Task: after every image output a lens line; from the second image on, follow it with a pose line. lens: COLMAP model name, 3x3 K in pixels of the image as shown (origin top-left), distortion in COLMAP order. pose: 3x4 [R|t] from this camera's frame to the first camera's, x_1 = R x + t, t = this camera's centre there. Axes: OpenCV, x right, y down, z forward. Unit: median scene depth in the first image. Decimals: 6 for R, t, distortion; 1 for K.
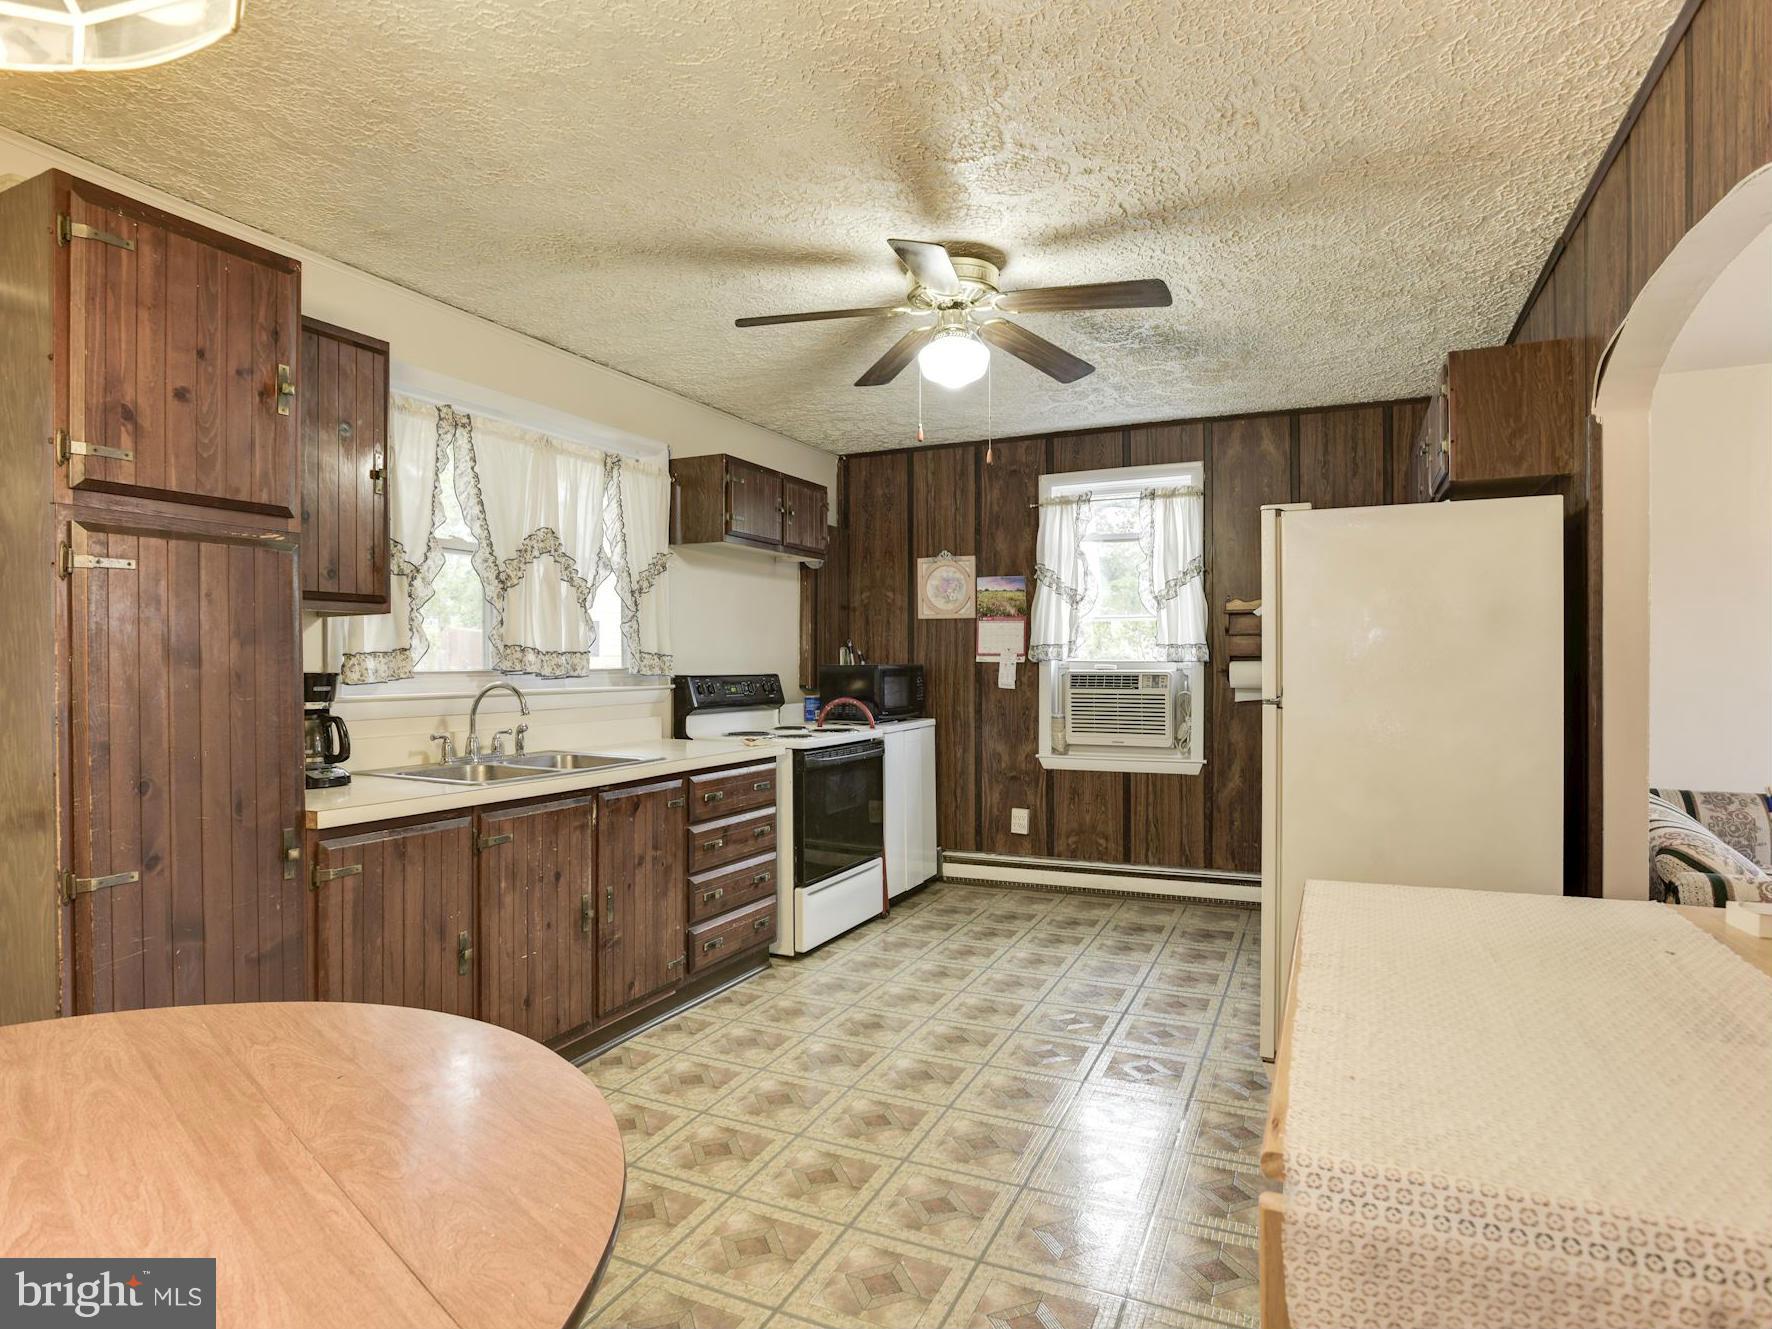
lens RADIAL K [[941.6, 0, 883.9], [0, 941.6, 660.1], [0, 0, 1]] dist [-0.090407, 0.035577]
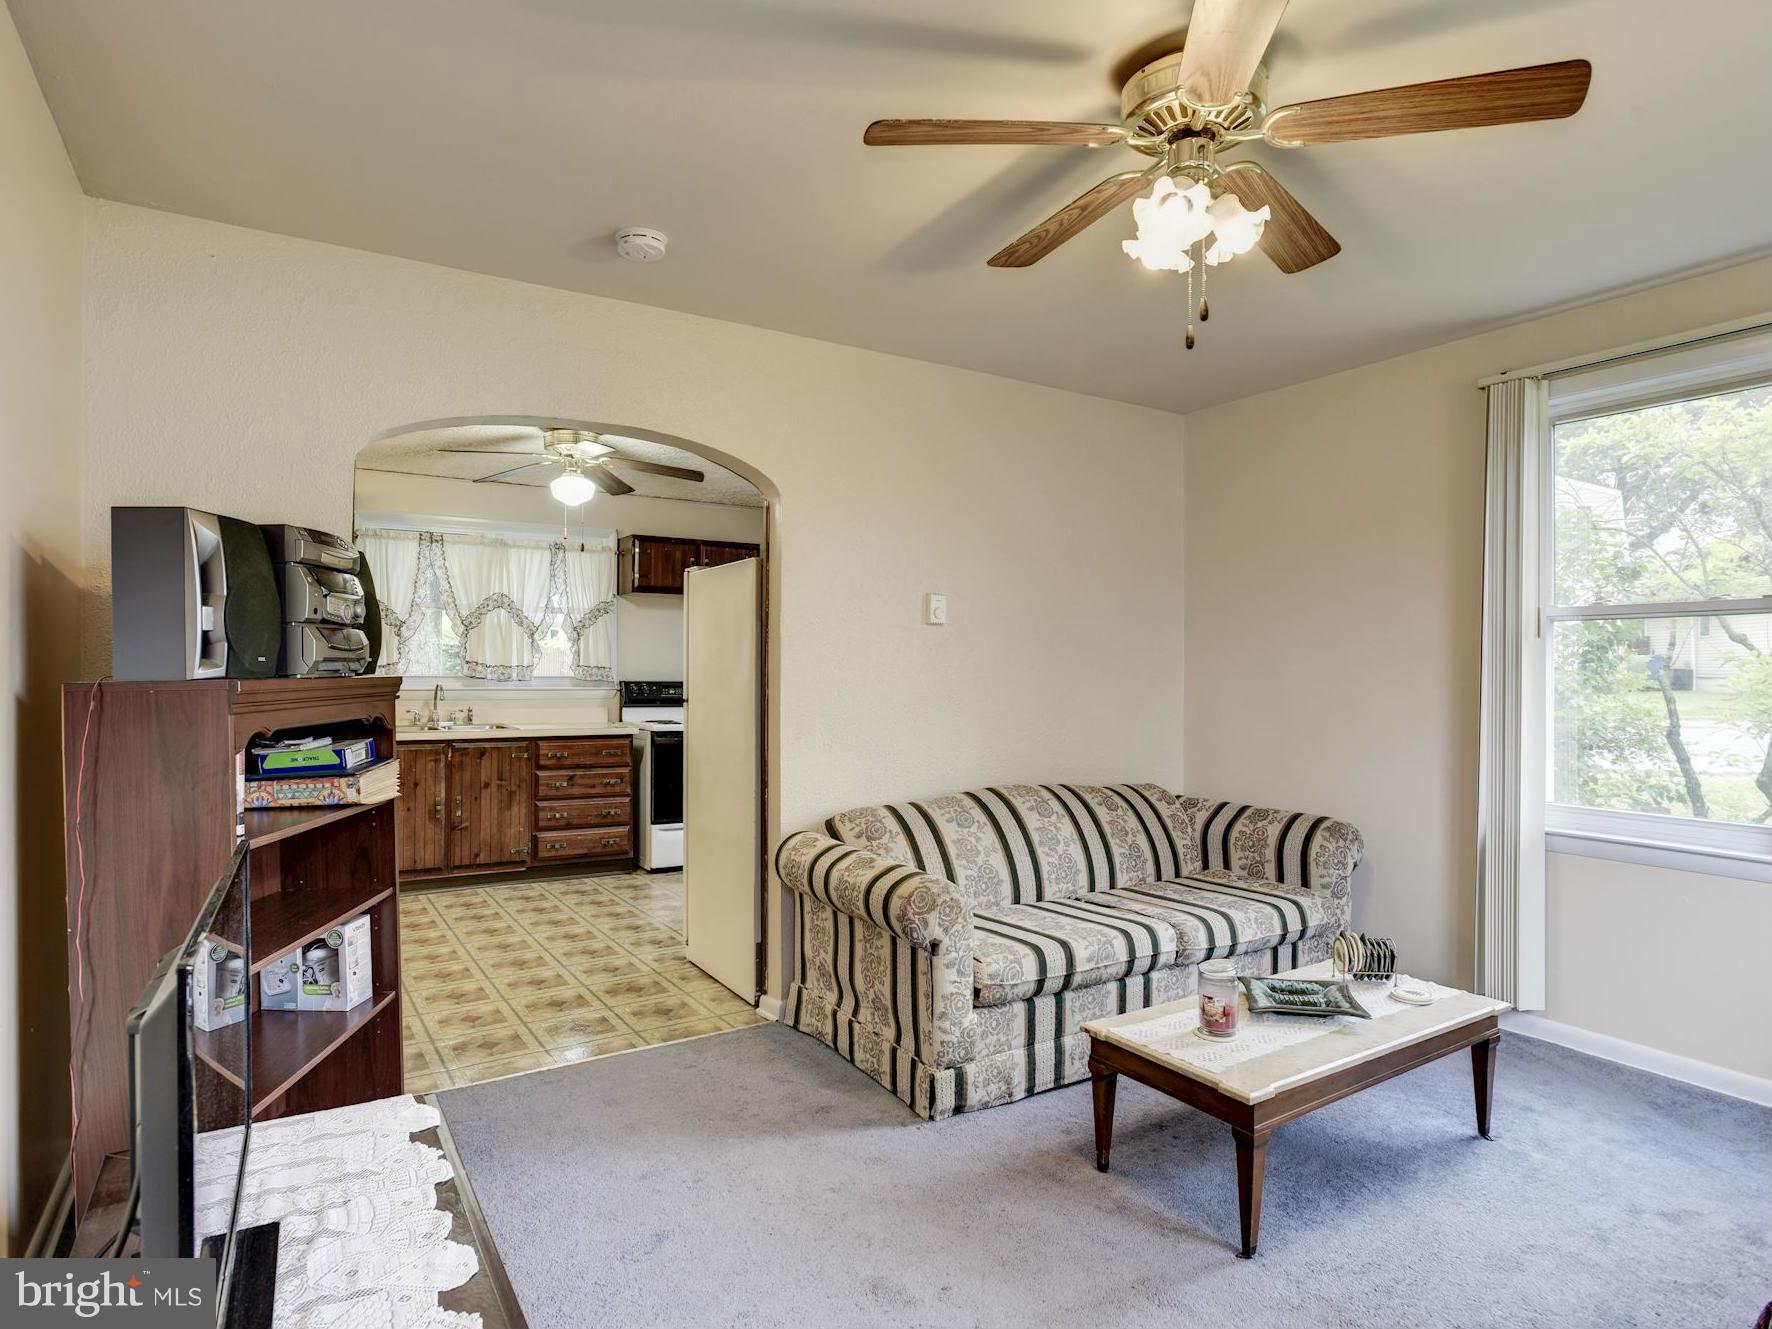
lens RADIAL K [[959.3, 0, 887.5], [0, 959.3, 673.1], [0, 0, 1]] dist [-0.069858, 0.039851]
pose [[0.845642, 0.006181, -0.533714, 1.226595], [-0.005803, 0.999980, 0.002387, -0.003992], [0.533718, 0.001079, 0.845662, -0.097148]]
